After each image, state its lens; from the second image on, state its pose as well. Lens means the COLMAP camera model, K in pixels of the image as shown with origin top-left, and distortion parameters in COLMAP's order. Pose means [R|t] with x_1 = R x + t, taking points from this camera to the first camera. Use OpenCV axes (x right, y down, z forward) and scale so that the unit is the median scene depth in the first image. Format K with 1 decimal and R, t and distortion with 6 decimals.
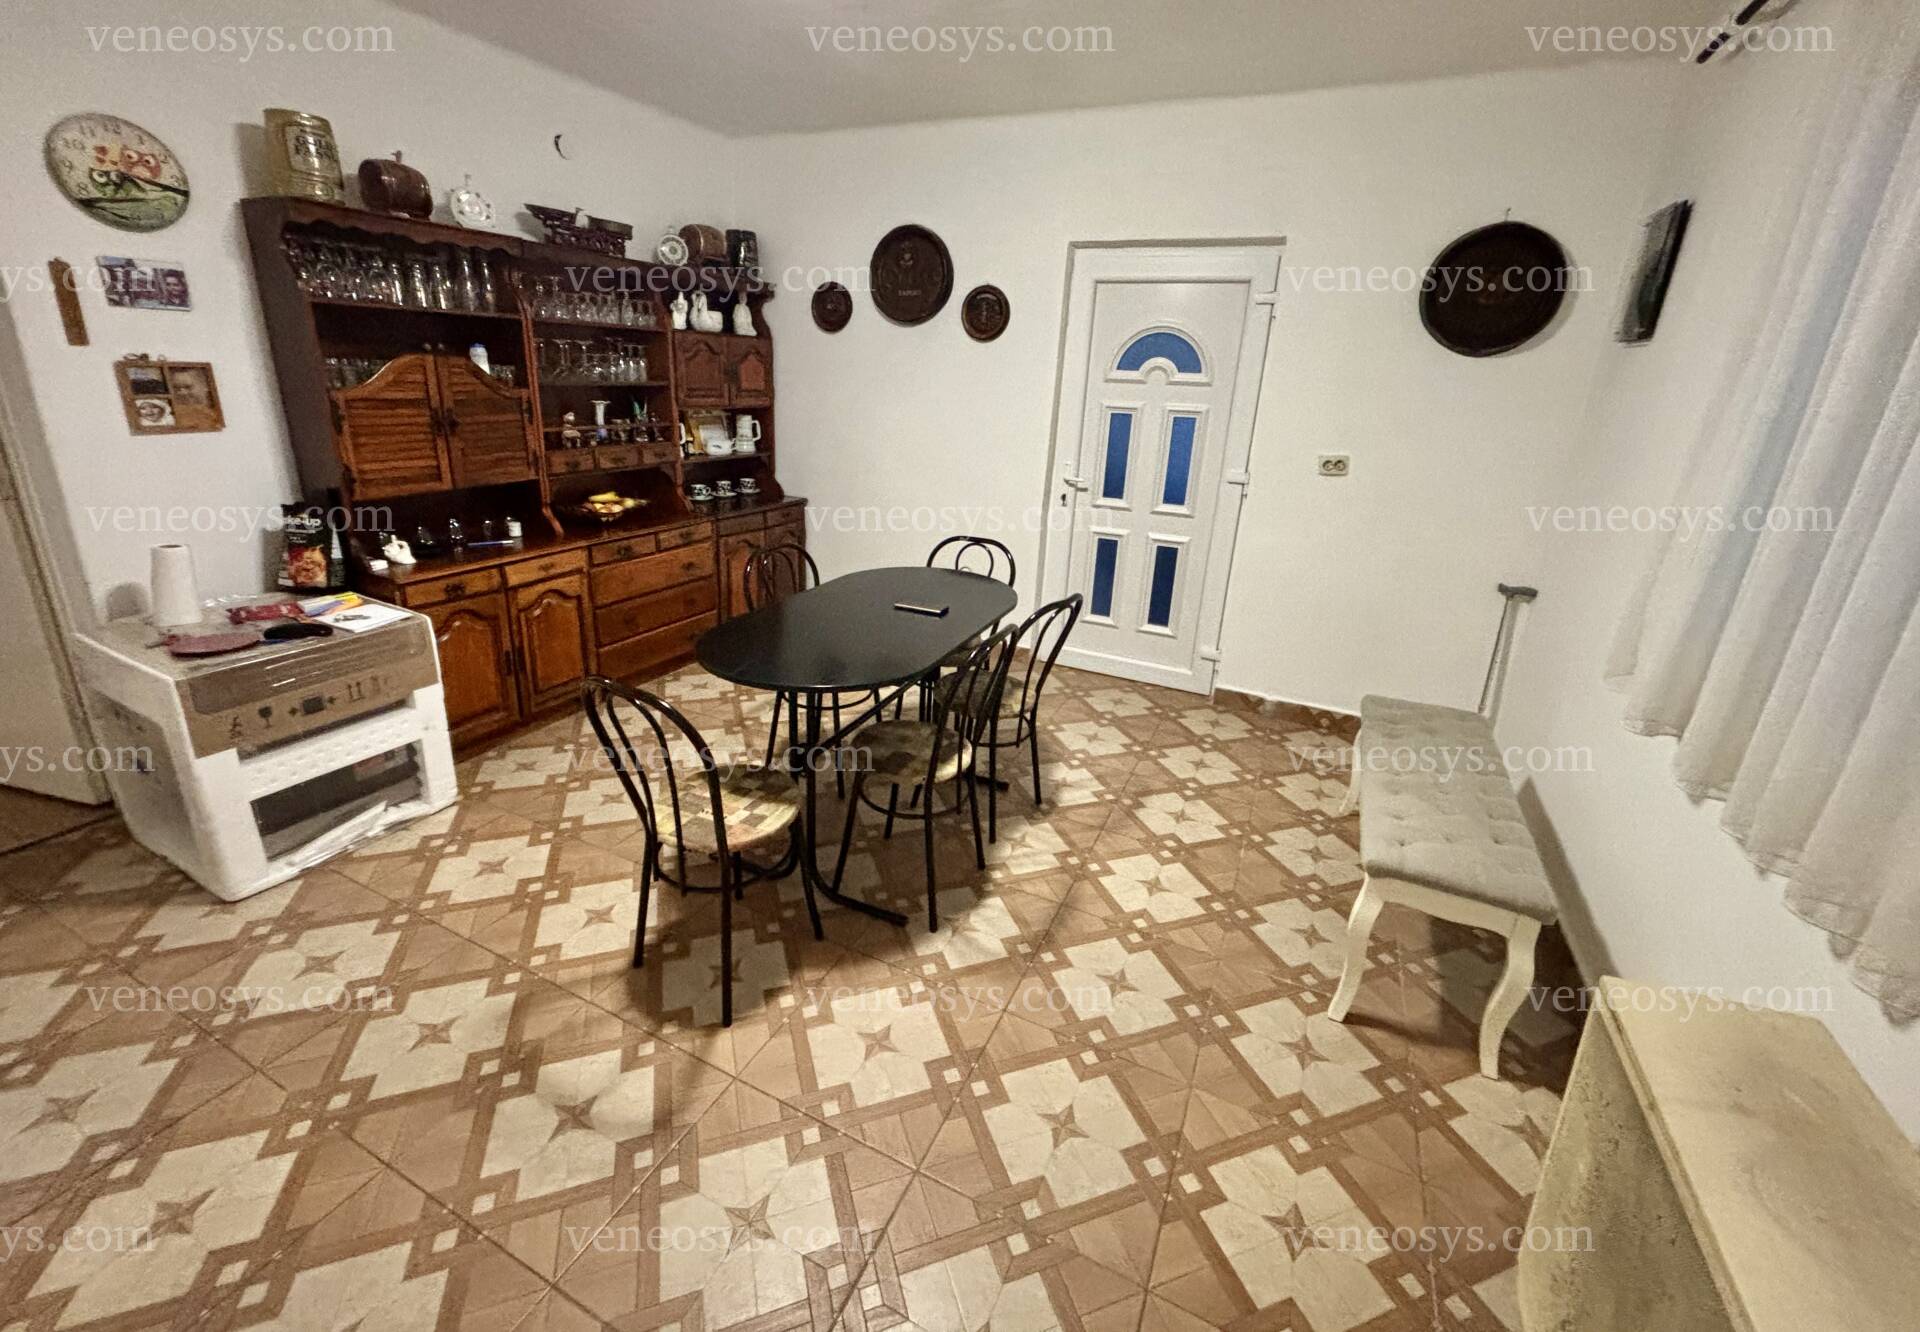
lens RADIAL K [[780.1, 0, 960.0], [0, 780.1, 666.0], [0, 0, 1]] dist [0.000565, 0.000159]
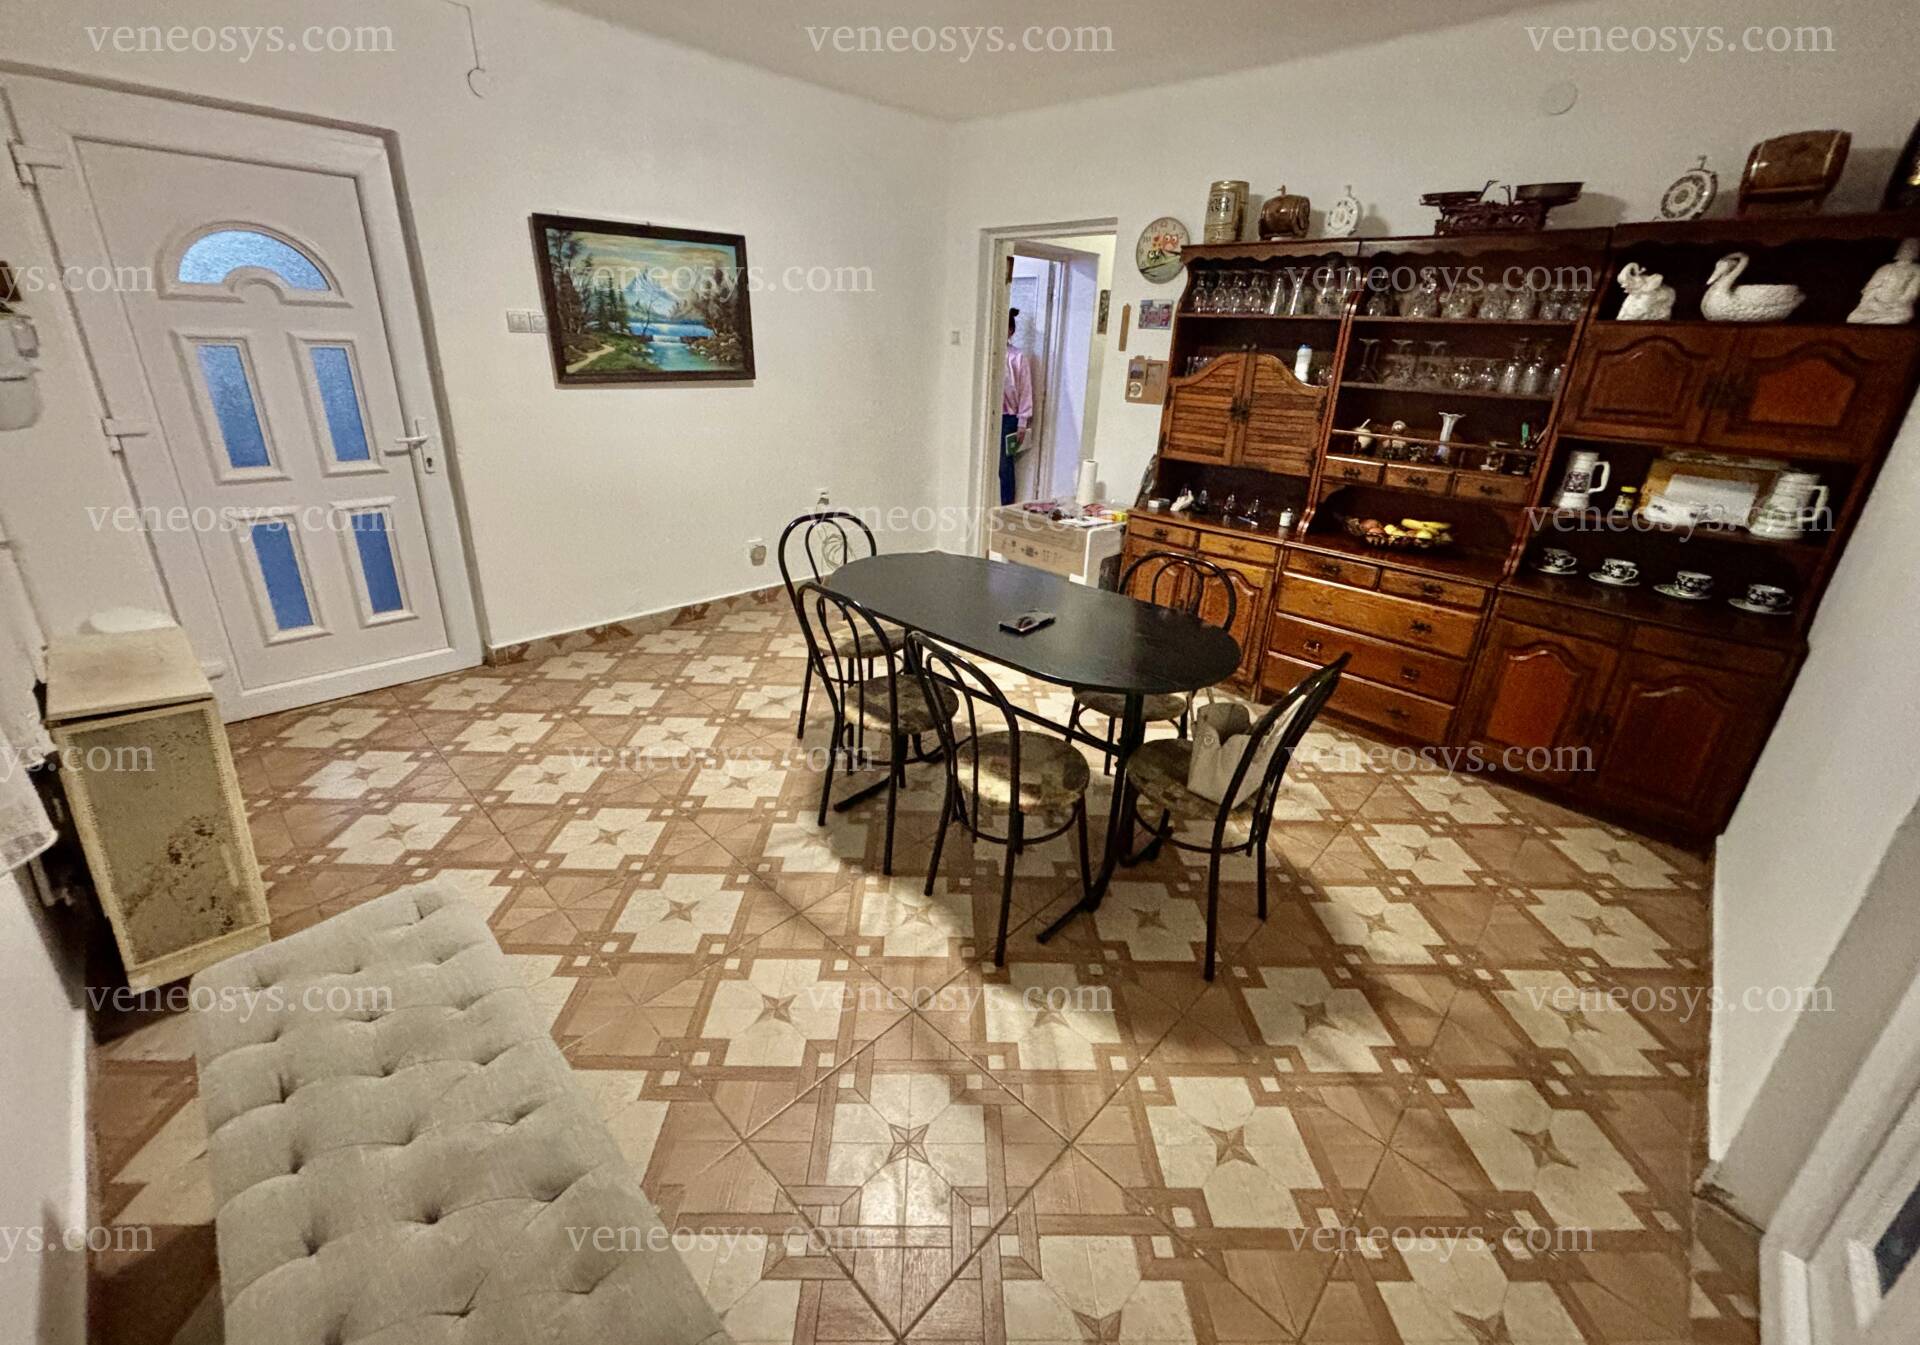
lens RADIAL K [[815.6, 0, 964.6], [0, 815.6, 662.4], [0, 0, 1]] dist [0.013604, 0.000019]
pose [[-0.347323, 0.296537, -0.889625, 0.757114], [-0.387436, 0.818551, 0.424107, -0.377960], [0.853967, 0.491975, -0.169413, 1.083926]]
